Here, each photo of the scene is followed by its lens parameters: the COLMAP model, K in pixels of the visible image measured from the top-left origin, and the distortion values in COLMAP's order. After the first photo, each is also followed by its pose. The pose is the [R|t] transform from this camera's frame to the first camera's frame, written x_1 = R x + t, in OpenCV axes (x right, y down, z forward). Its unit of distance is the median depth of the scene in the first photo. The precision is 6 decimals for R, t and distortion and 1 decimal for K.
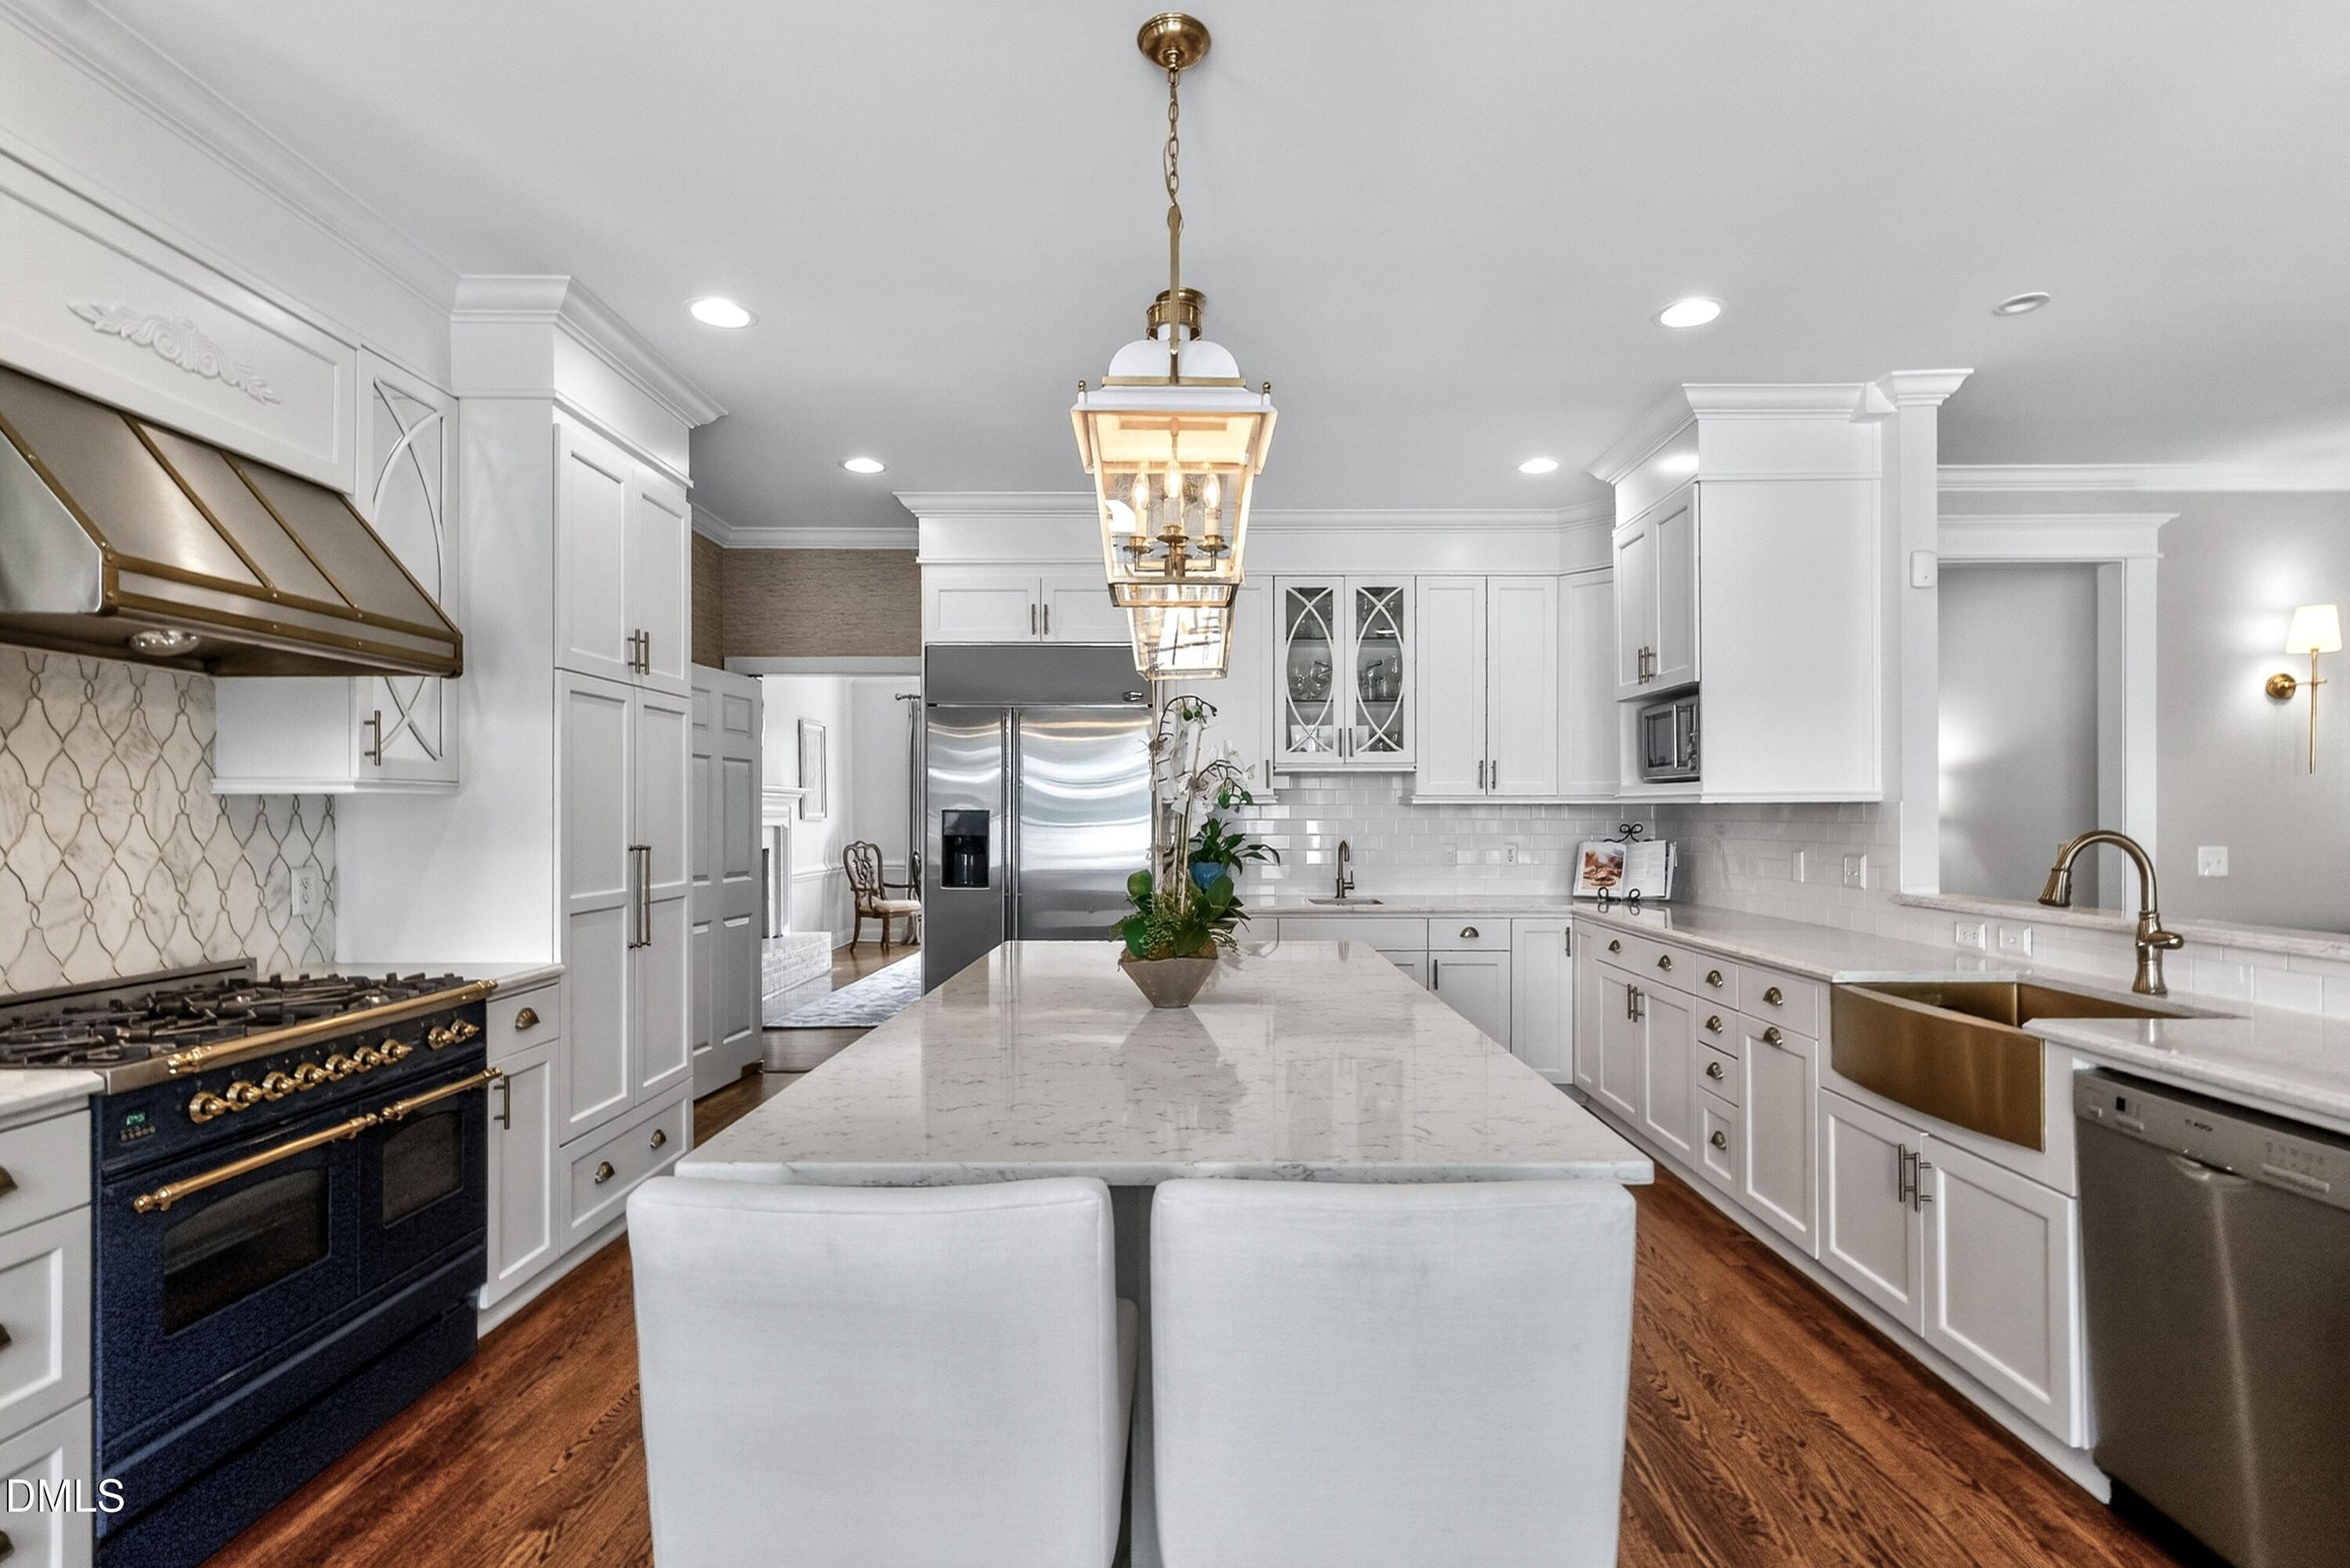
lens RADIAL K [[1112.3, 0, 1186.4], [0, 1112.3, 801.2], [0, 0, 1]] dist [-0.014039, -0.000708]
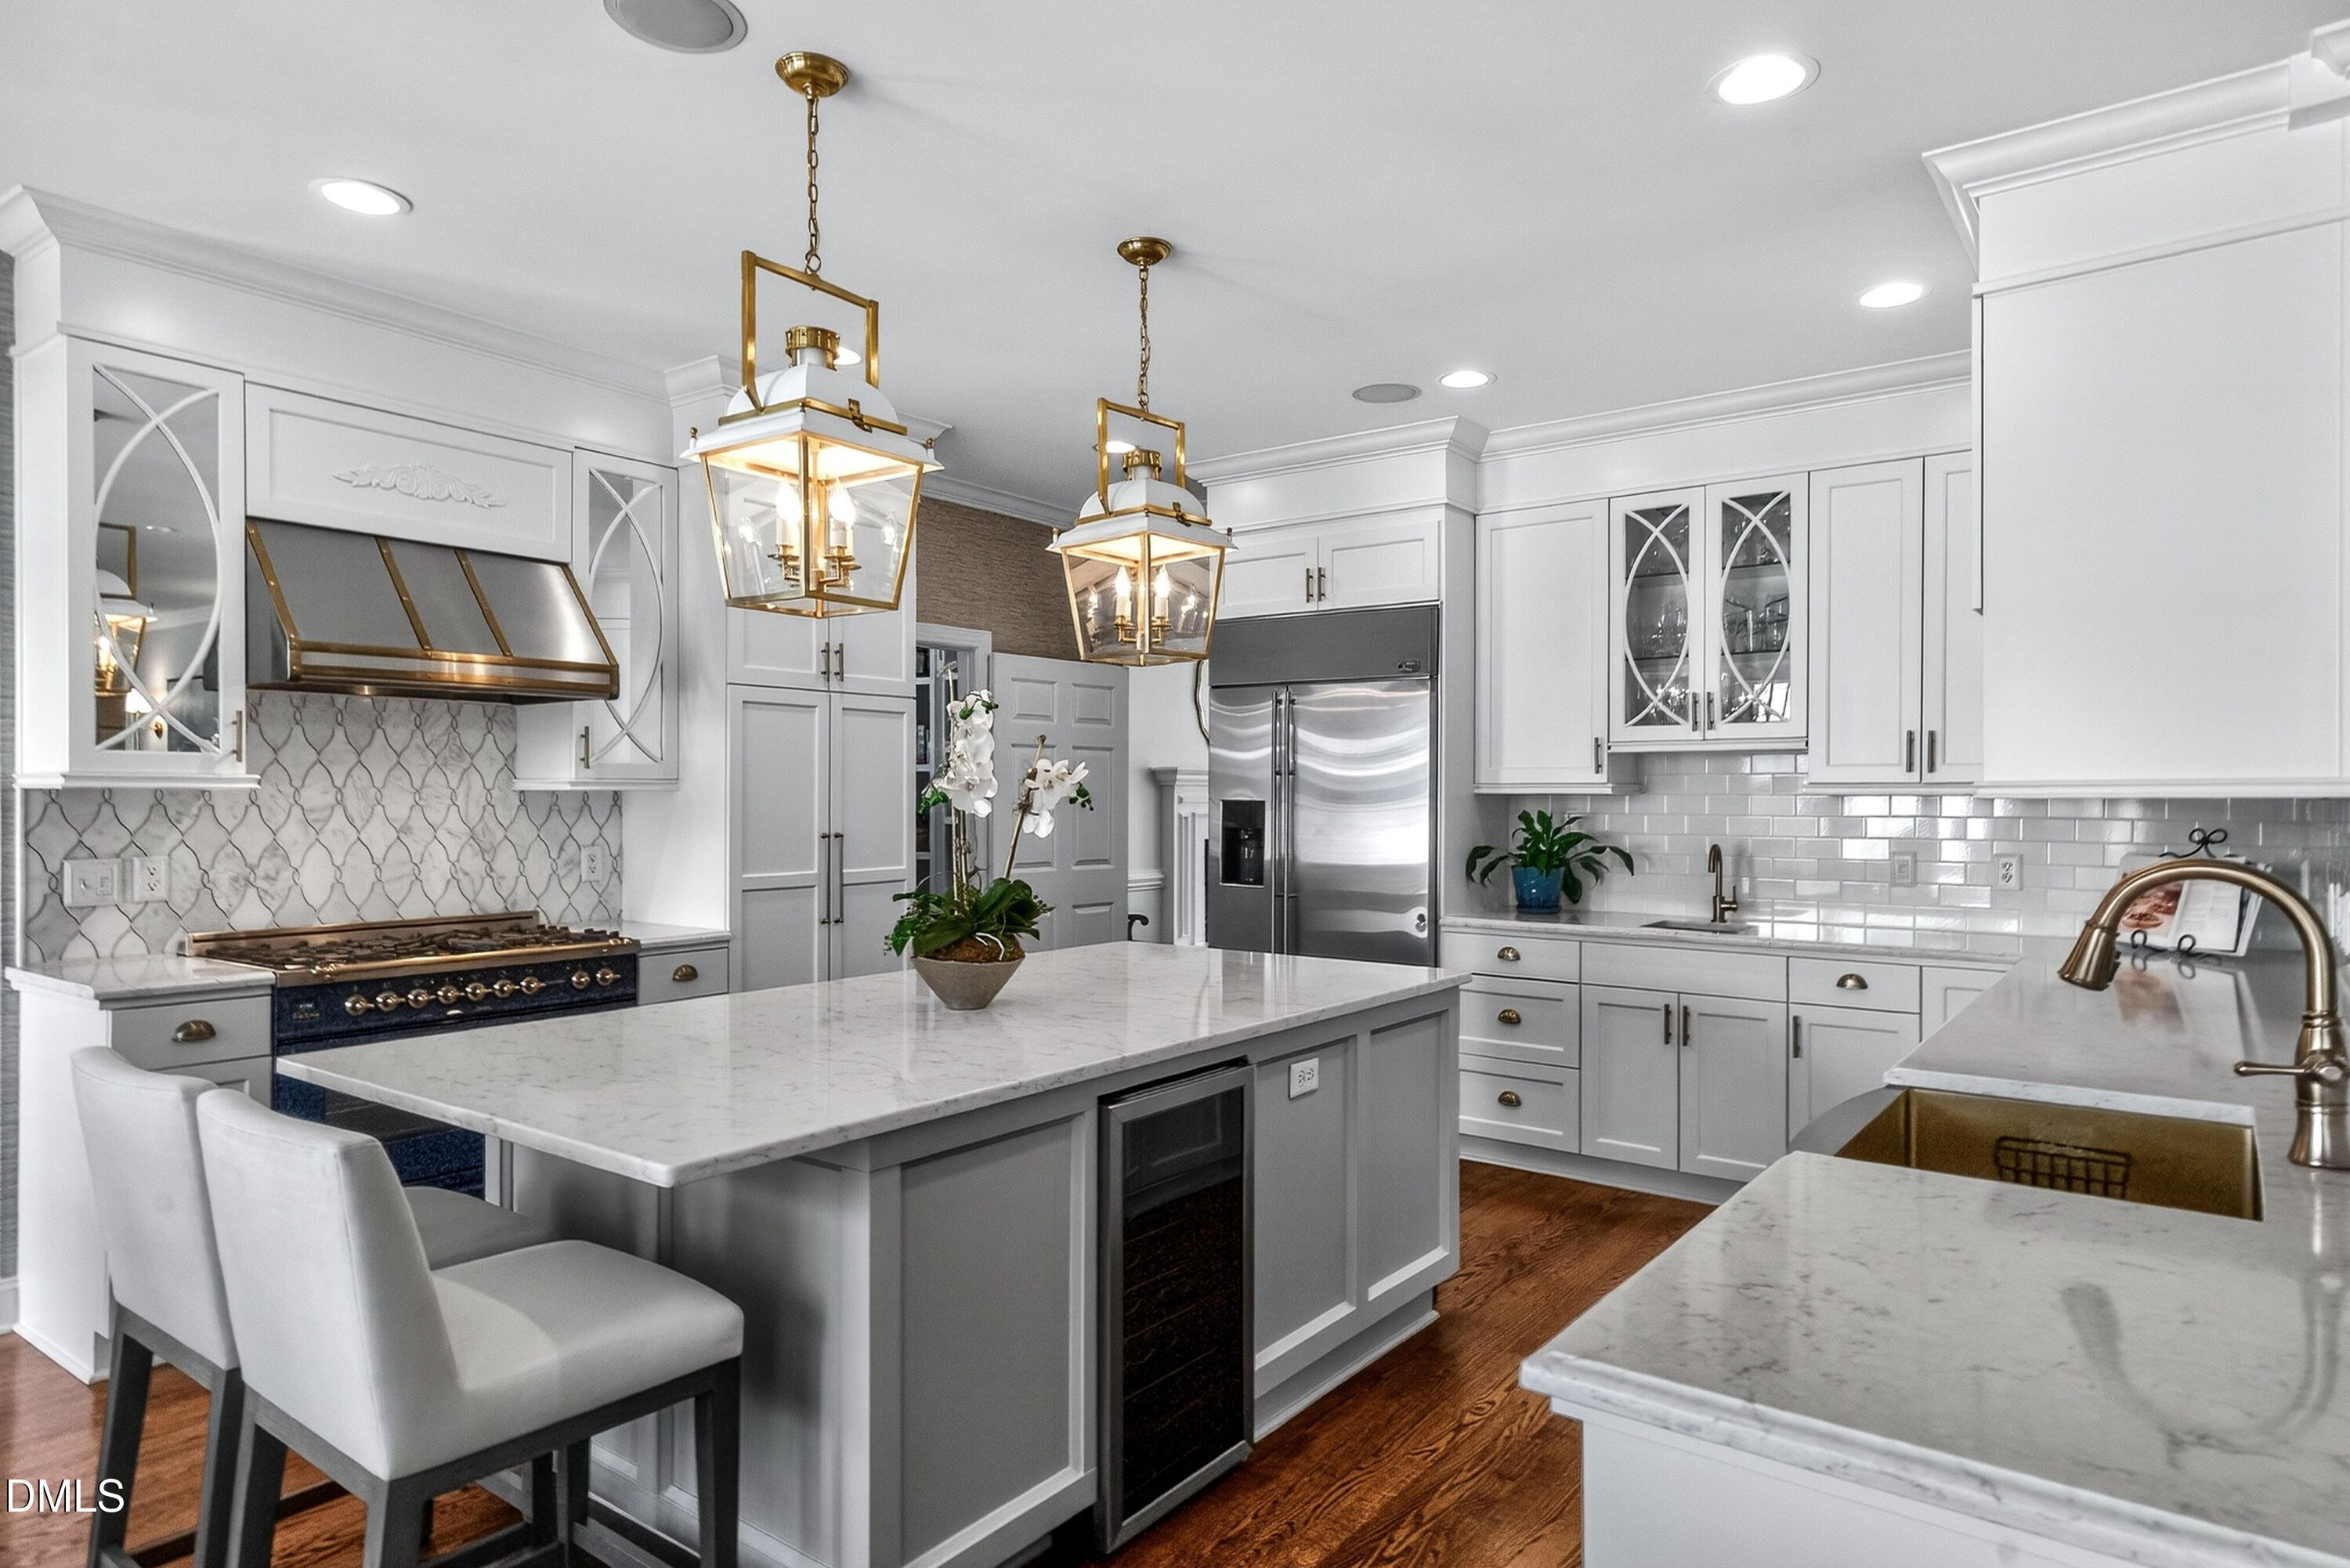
lens RADIAL K [[1349.3, 0, 1175.0], [0, 1349.3, 784.0], [0, 0, 1]] dist [0.007068, 0.000397]
pose [[0.800634, -0.002145, -0.599150, 0.461319], [0.003537, 0.999993, 0.001145, -0.007914], [0.599143, -0.003036, 0.800636, 0.081174]]
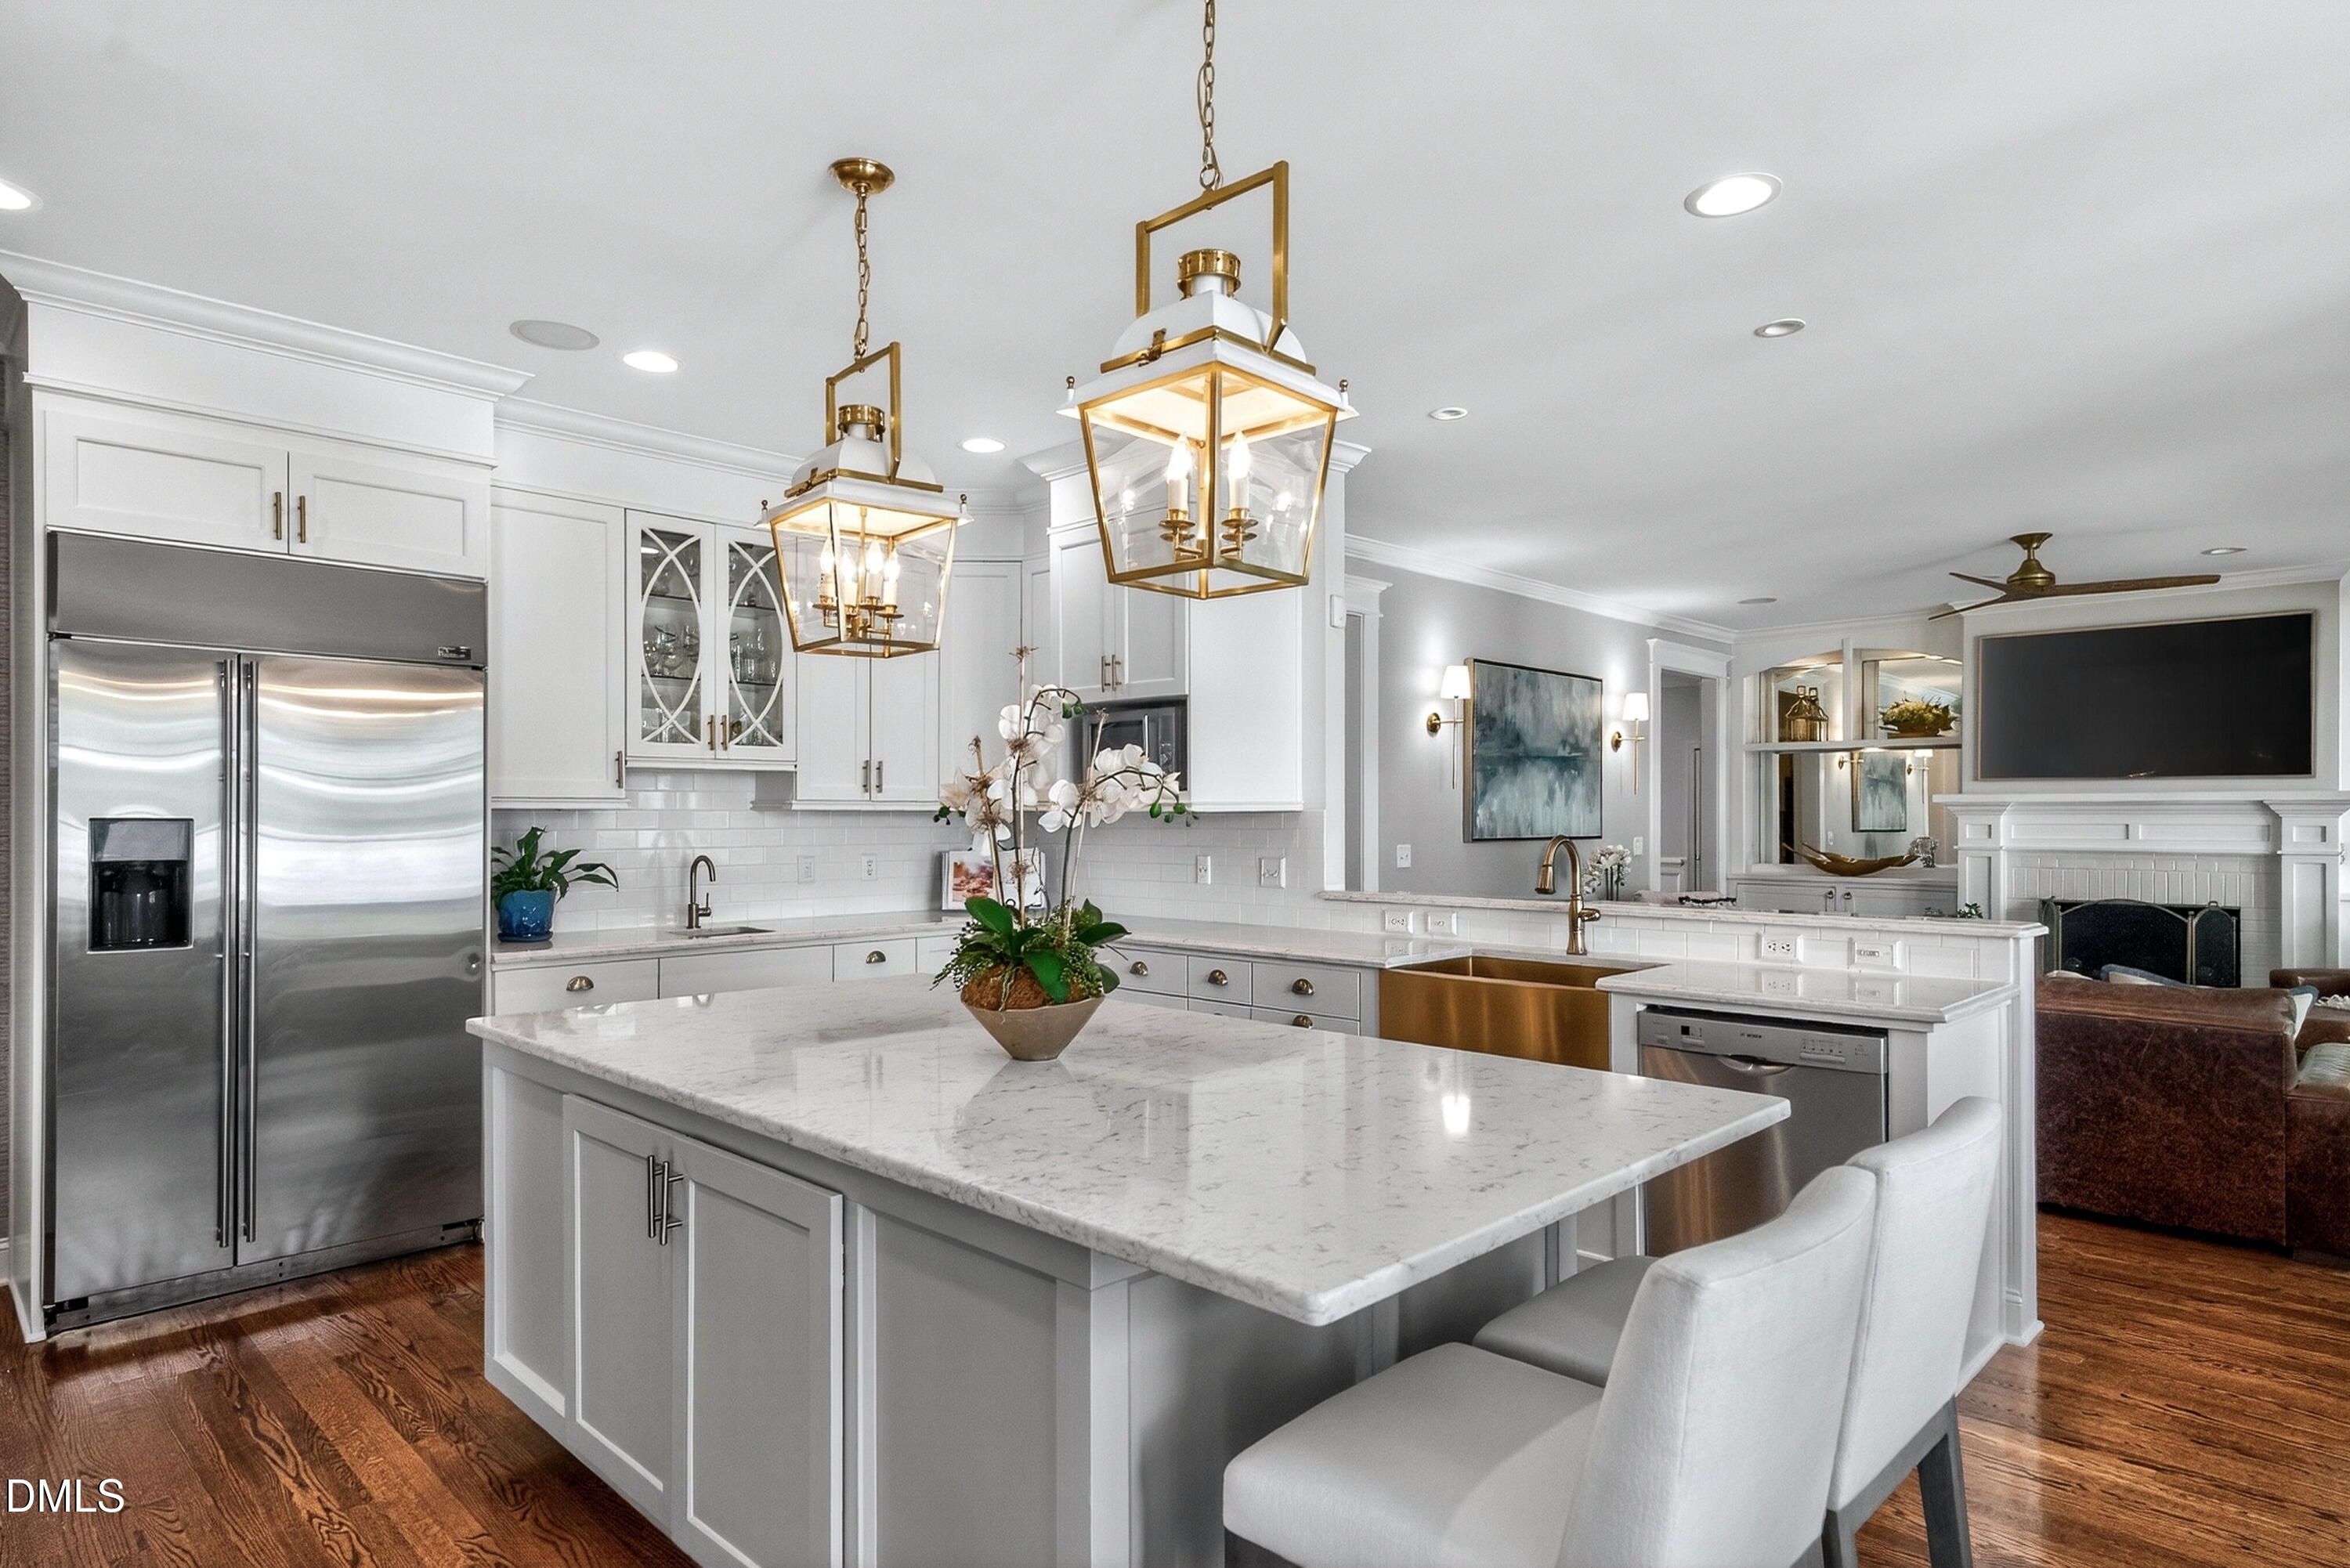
lens RADIAL K [[1295.5, 0, 1180.4], [0, 1295.5, 800.0], [0, 0, 1]] dist [0.002874, 0.000329]
pose [[0.697919, 0.007589, 0.716137, -0.335355], [-0.006702, 0.999969, -0.004065, -0.003381], [-0.716145, -0.001963, 0.697948, 0.128640]]
